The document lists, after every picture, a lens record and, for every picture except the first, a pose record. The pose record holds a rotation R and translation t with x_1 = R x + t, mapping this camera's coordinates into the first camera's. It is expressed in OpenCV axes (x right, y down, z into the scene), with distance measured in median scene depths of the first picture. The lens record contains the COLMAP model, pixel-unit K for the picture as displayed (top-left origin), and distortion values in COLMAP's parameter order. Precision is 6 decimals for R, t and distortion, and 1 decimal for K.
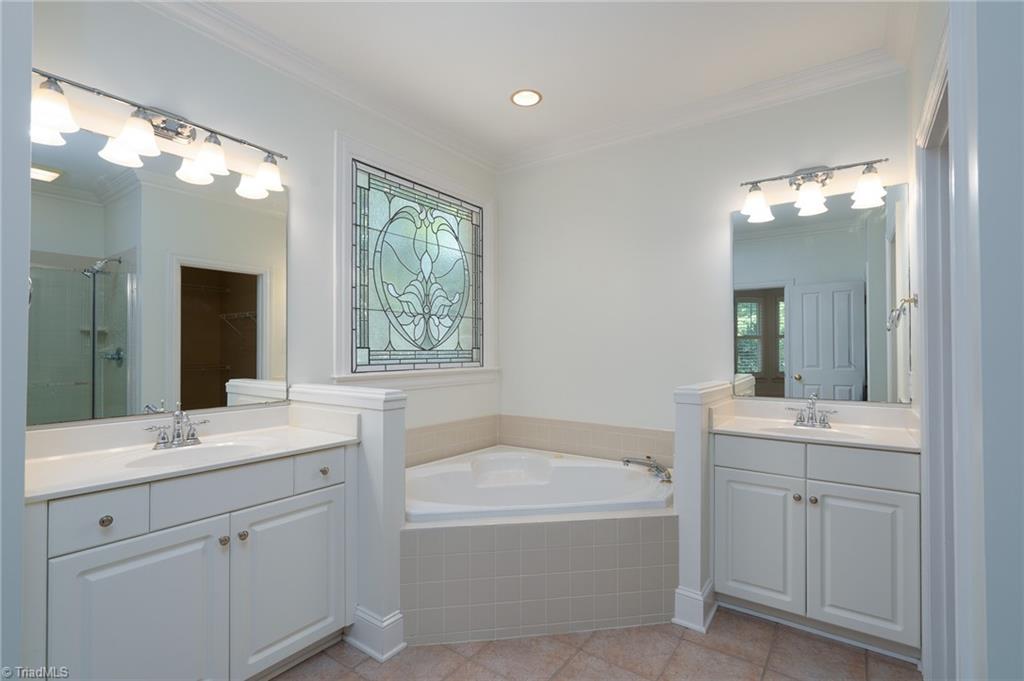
lens RADIAL K [[479.2, 0, 517.5], [0, 479.2, 345.7], [0, 0, 1]] dist [0.001183, 0.000962]
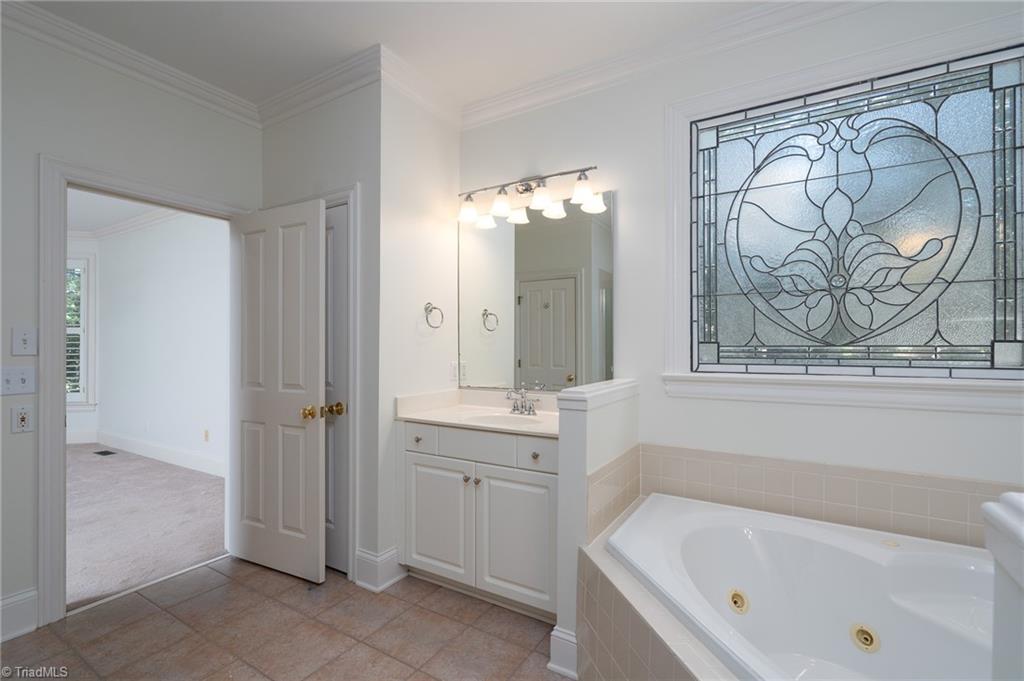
lens RADIAL K [[479.2, 0, 517.5], [0, 479.2, 341.5], [0, 0, 1]] dist [0.001183, 0.000962]
pose [[0.062522, -0.007804, -0.998013, 0.455052], [0.009396, 0.999930, -0.007231, 0.004944], [0.997999, -0.008925, 0.062591, 0.587370]]
